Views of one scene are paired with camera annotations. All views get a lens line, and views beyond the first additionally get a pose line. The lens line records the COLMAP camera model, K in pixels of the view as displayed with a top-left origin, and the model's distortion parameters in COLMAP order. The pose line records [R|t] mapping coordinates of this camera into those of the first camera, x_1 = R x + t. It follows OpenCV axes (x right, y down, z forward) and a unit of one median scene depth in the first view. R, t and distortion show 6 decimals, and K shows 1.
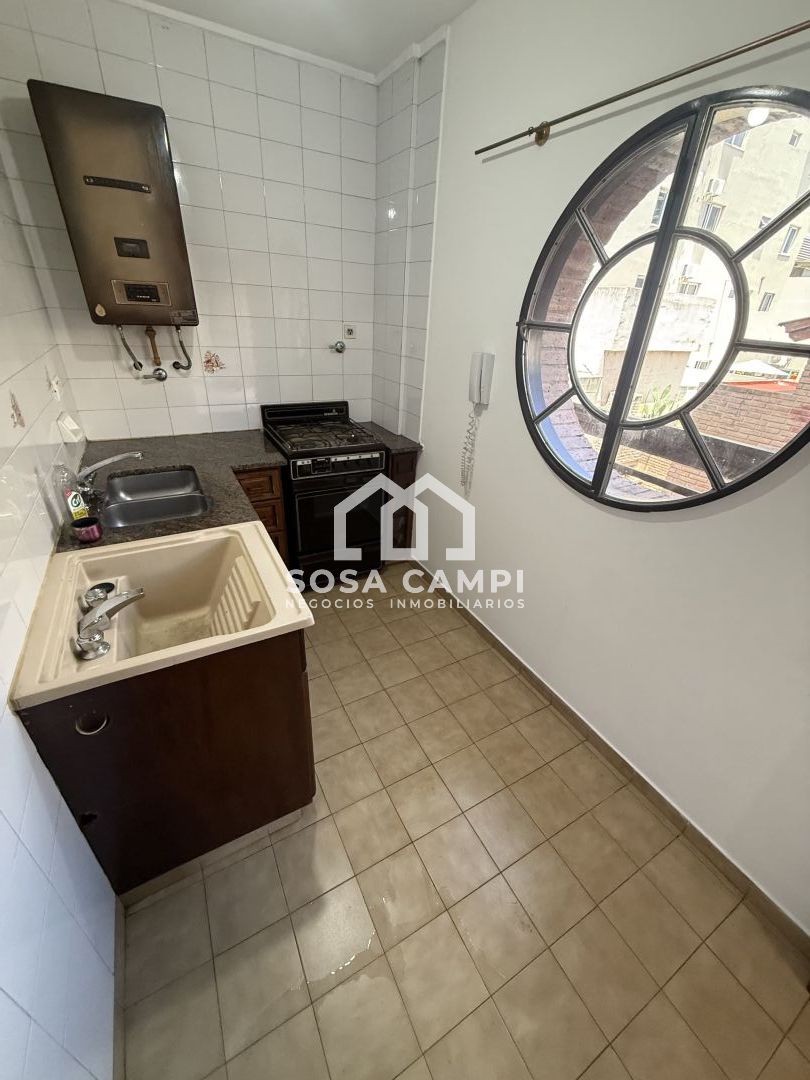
lens RADIAL K [[429.5, 0, 404.0], [0, 429.5, 537.1], [0, 0, 1]] dist [-0.002159, 0.000036]
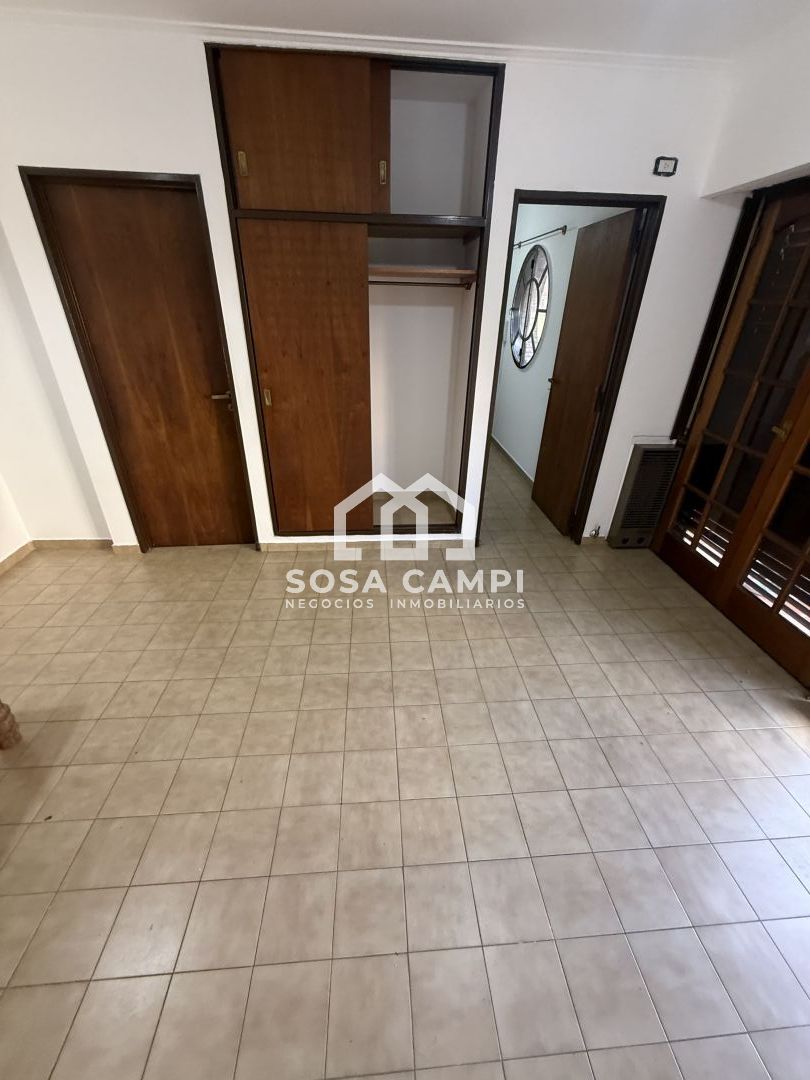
lens RADIAL K [[429.5, 0, 405.4], [0, 429.5, 540.3], [0, 0, 1]] dist [-0.002159, 0.000036]
pose [[0.906213, 0.173643, -0.385520, 0.855128], [-0.174606, 0.984091, 0.032814, 0.883707], [0.385085, 0.037578, 0.922116, -1.549590]]
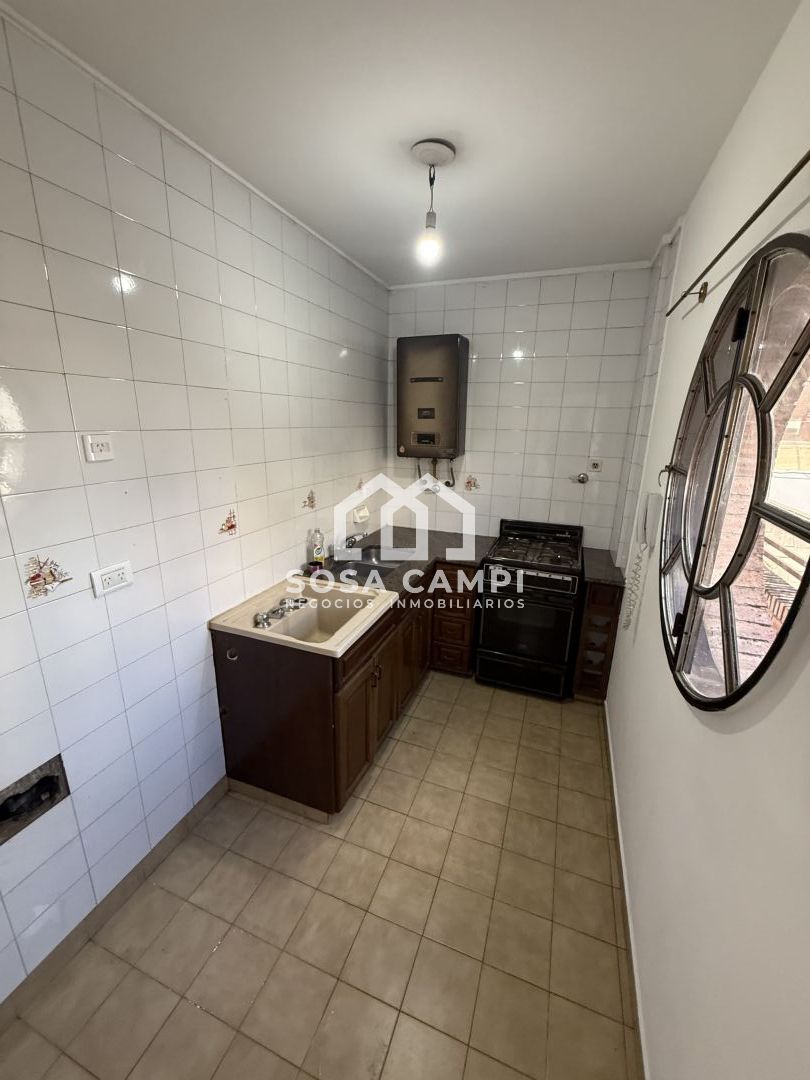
lens RADIAL K [[429.5, 0, 406.9], [0, 429.5, 537.6], [0, 0, 1]] dist [-0.002159, 0.000036]
pose [[0.647644, 0.161277, -0.744679, 0.539734], [-0.345795, 0.933110, -0.098650, -0.061695], [0.678957, 0.321397, 0.660092, 0.049741]]
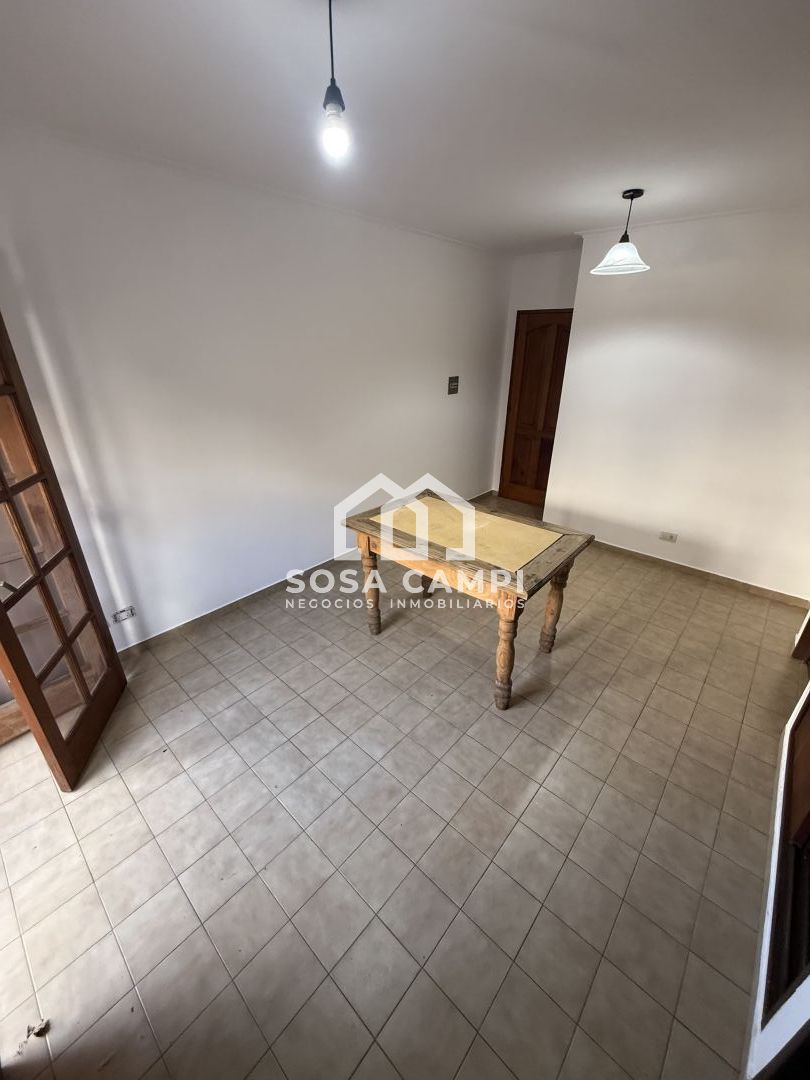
lens RADIAL K [[429.5, 0, 405.1], [0, 429.5, 538.8], [0, 0, 1]] dist [-0.002159, 0.000036]
pose [[-0.944479, 0.076861, -0.319454, 1.026301], [-0.206182, 0.618365, 0.758363, 0.091516], [0.255828, 0.782123, -0.568186, -0.296490]]
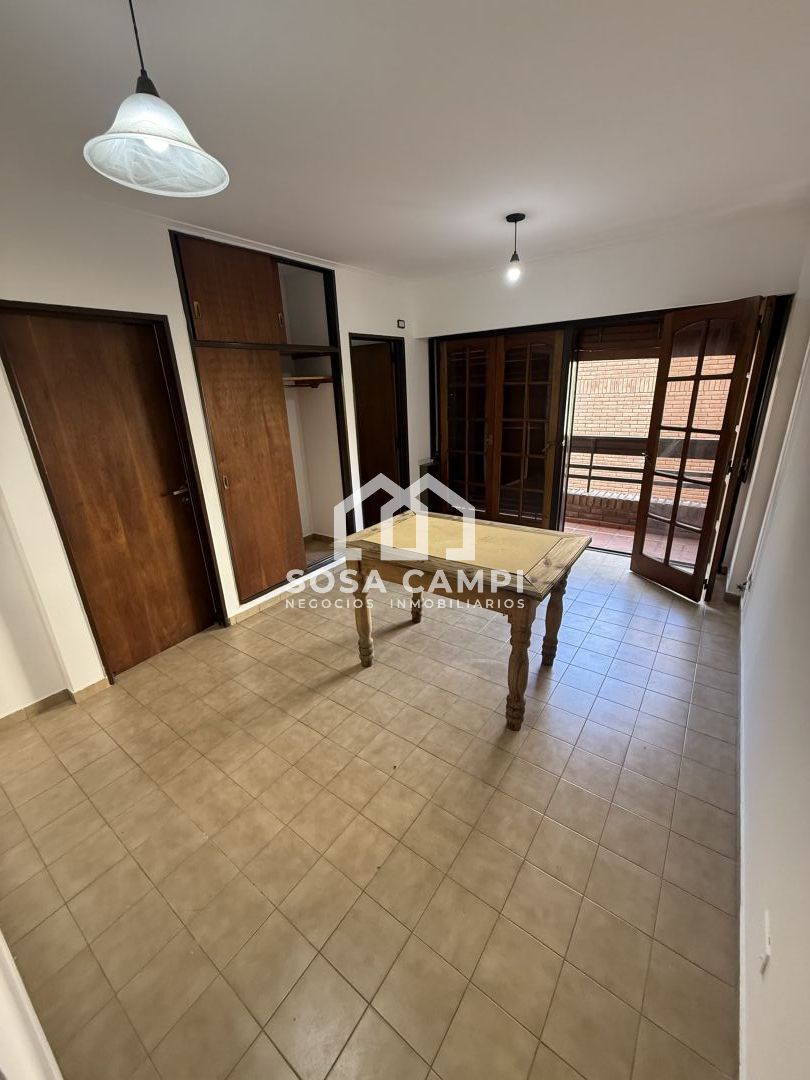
lens RADIAL K [[429.5, 0, 401.5], [0, 429.5, 540.3], [0, 0, 1]] dist [-0.002159, 0.000036]
pose [[0.907384, -0.227634, 0.353322, -0.151676], [0.275224, 0.957143, -0.090158, 1.085537], [-0.317657, 0.179050, 0.931147, -2.123348]]
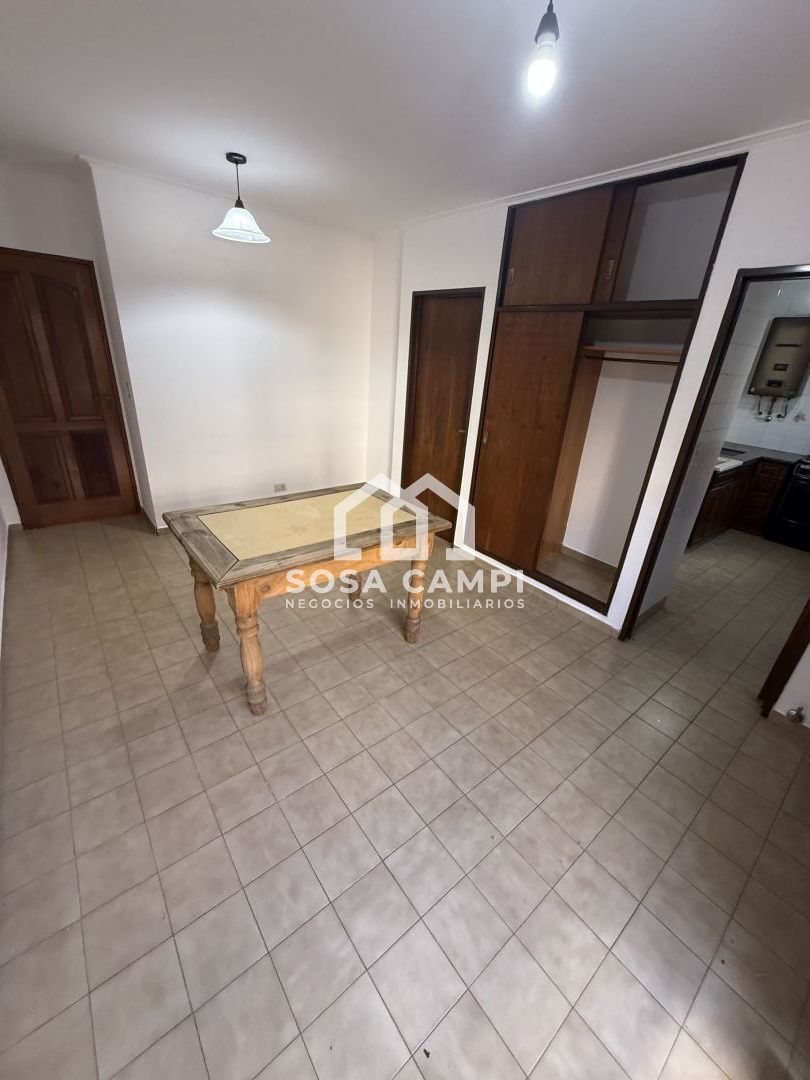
lens RADIAL K [[429.5, 0, 406.3], [0, 429.5, 539.3], [0, 0, 1]] dist [-0.002159, 0.000036]
pose [[0.169219, 0.361281, -0.916974, 1.565150], [-0.515106, 0.825626, 0.230233, 0.668481], [0.840256, 0.433379, 0.325809, -1.153876]]
